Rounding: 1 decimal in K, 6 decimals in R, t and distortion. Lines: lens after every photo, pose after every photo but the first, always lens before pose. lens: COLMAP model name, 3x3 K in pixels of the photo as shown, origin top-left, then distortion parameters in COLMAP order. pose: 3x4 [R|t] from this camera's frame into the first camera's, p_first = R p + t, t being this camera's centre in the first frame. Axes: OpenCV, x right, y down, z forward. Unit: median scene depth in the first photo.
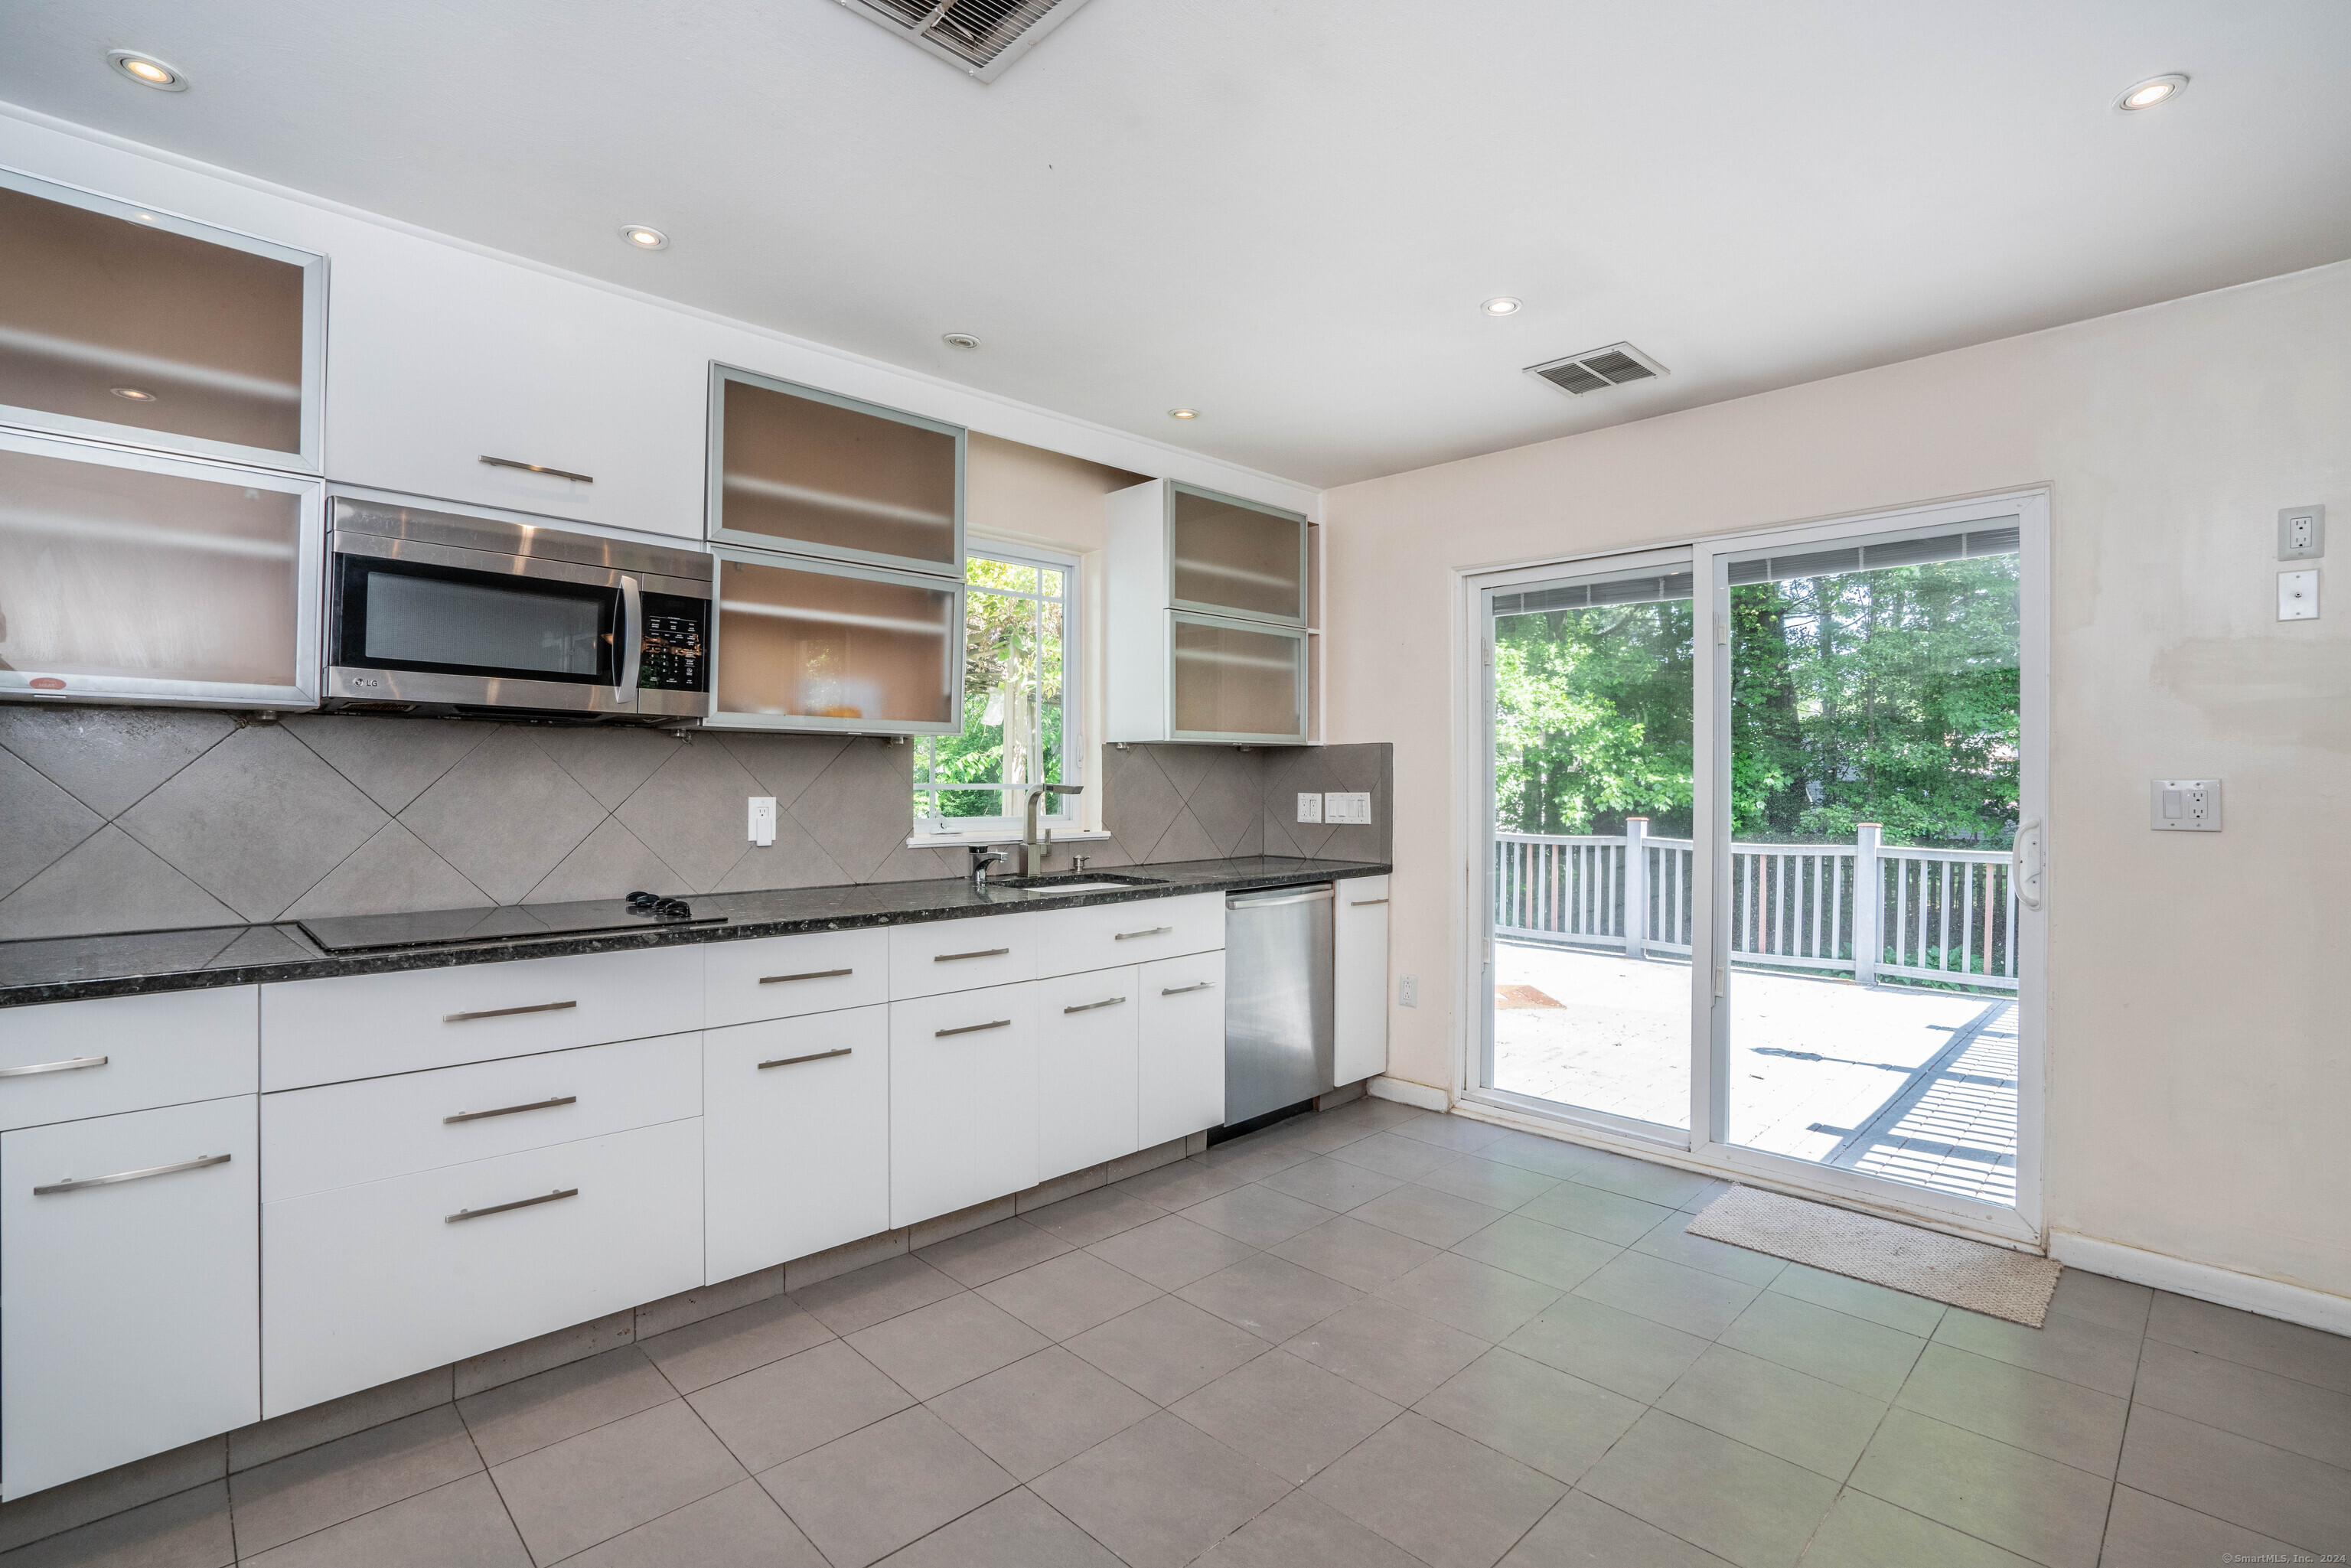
lens RADIAL K [[1085.8, 0, 1168.2], [0, 1085.8, 779.1], [0, 0, 1]] dist [-0.046406, 0.011719]
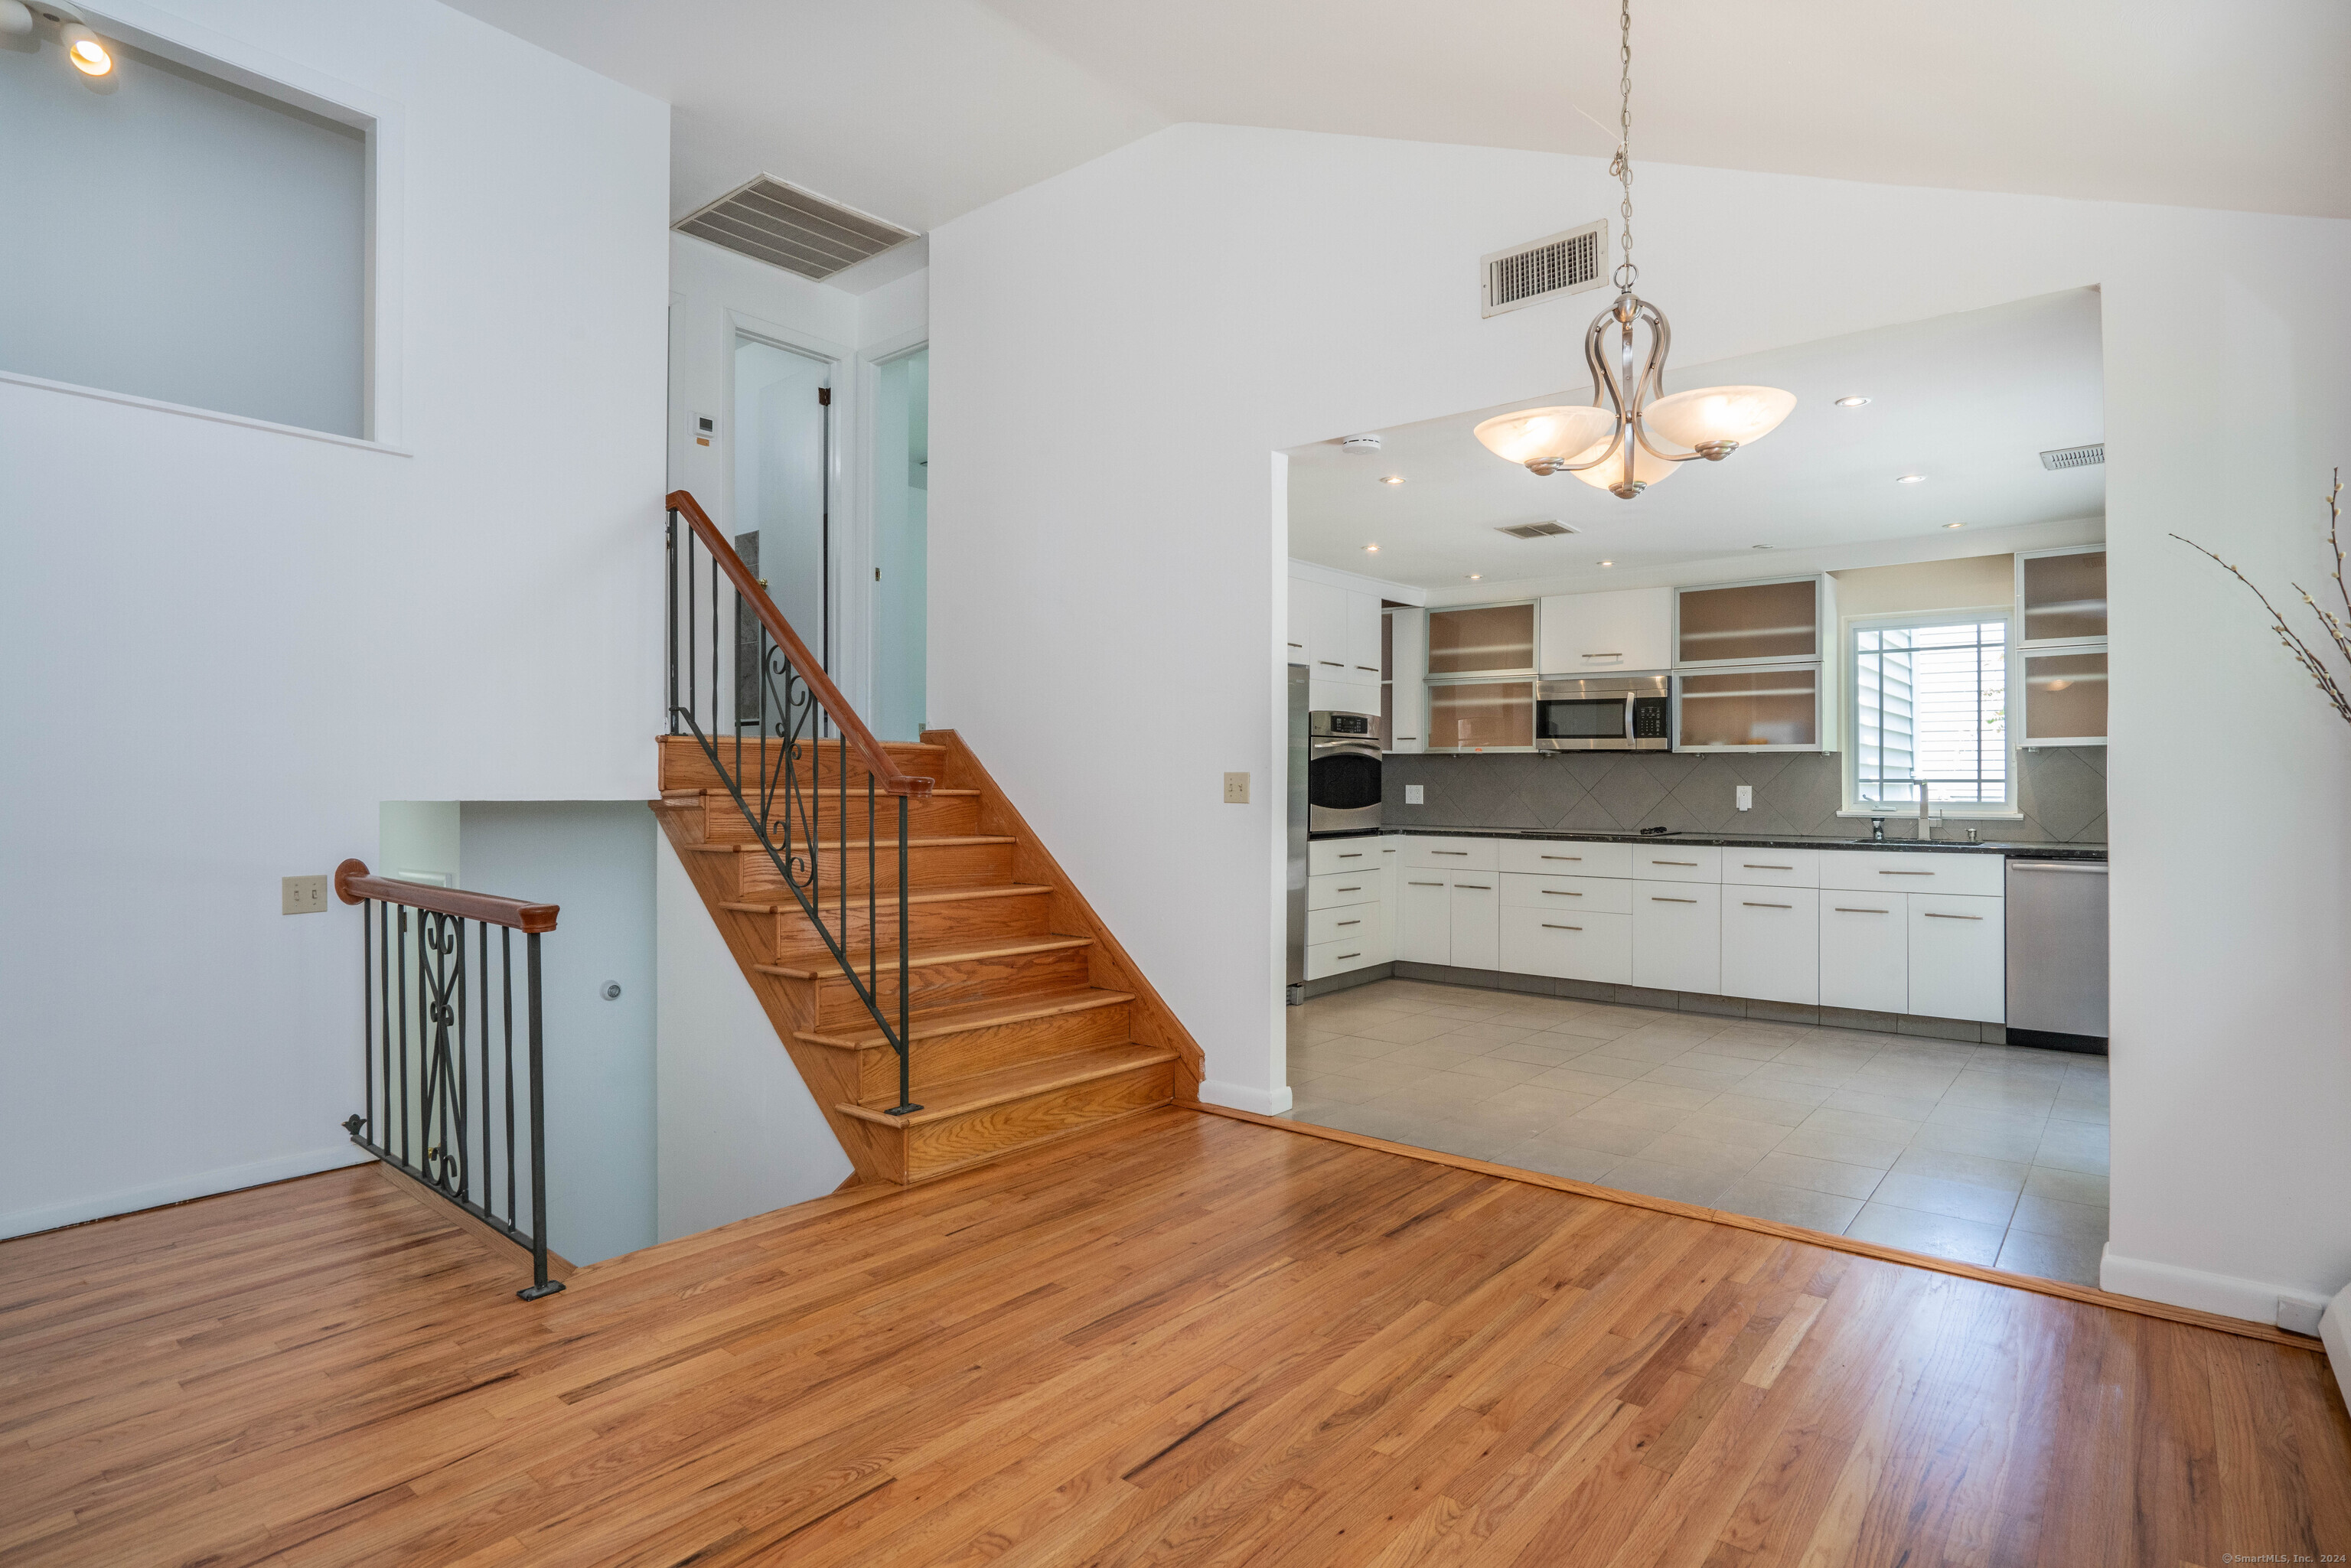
lens RADIAL K [[1223.9, 0, 1193.8], [0, 1223.9, 776.1], [0, 0, 1]] dist [-0.033218, 0.007952]
pose [[0.117561, -0.008132, -0.993032, 1.485120], [-0.000191, 0.999966, -0.008211, 0.015329], [0.993066, 0.001155, 0.117555, -0.210128]]
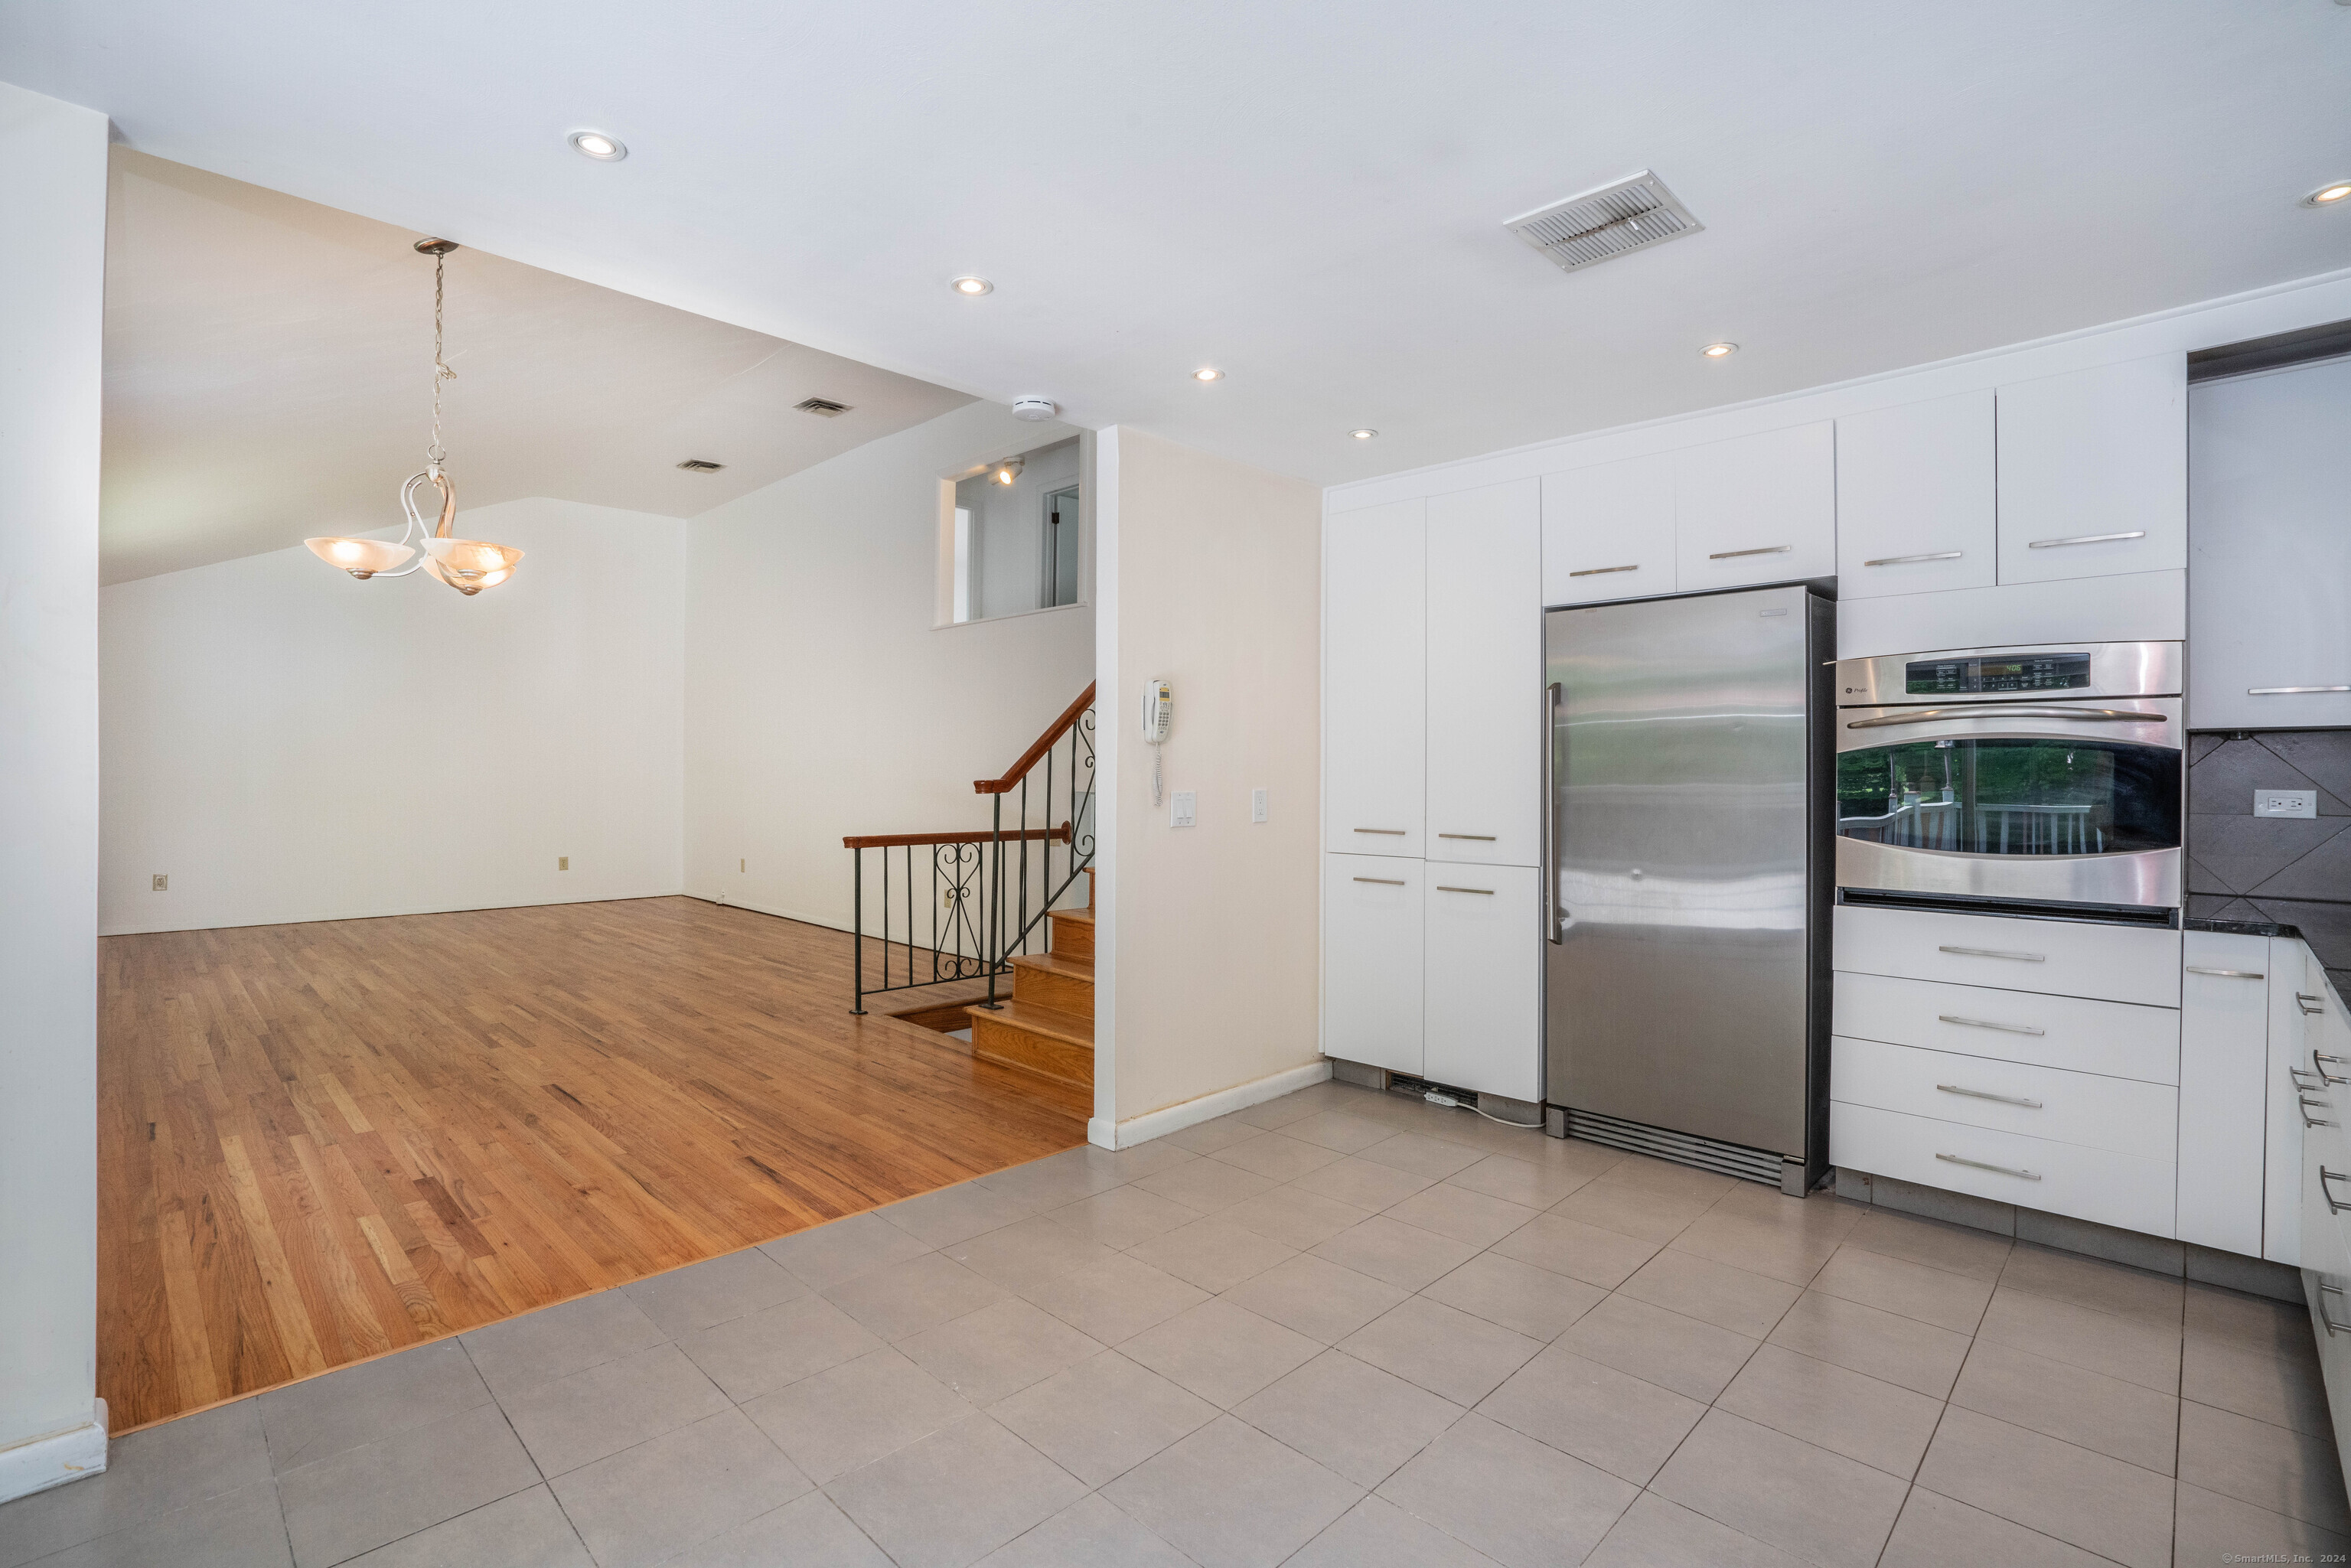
lens RADIAL K [[1085.8, 0, 1166.1], [0, 1085.8, 779.1], [0, 0, 1]] dist [-0.046406, 0.011719]
pose [[-0.999849, -0.010823, -0.013581, 0.185045], [-0.010862, 0.999937, 0.002803, -0.000225], [0.013550, 0.002951, -0.999904, 1.067224]]
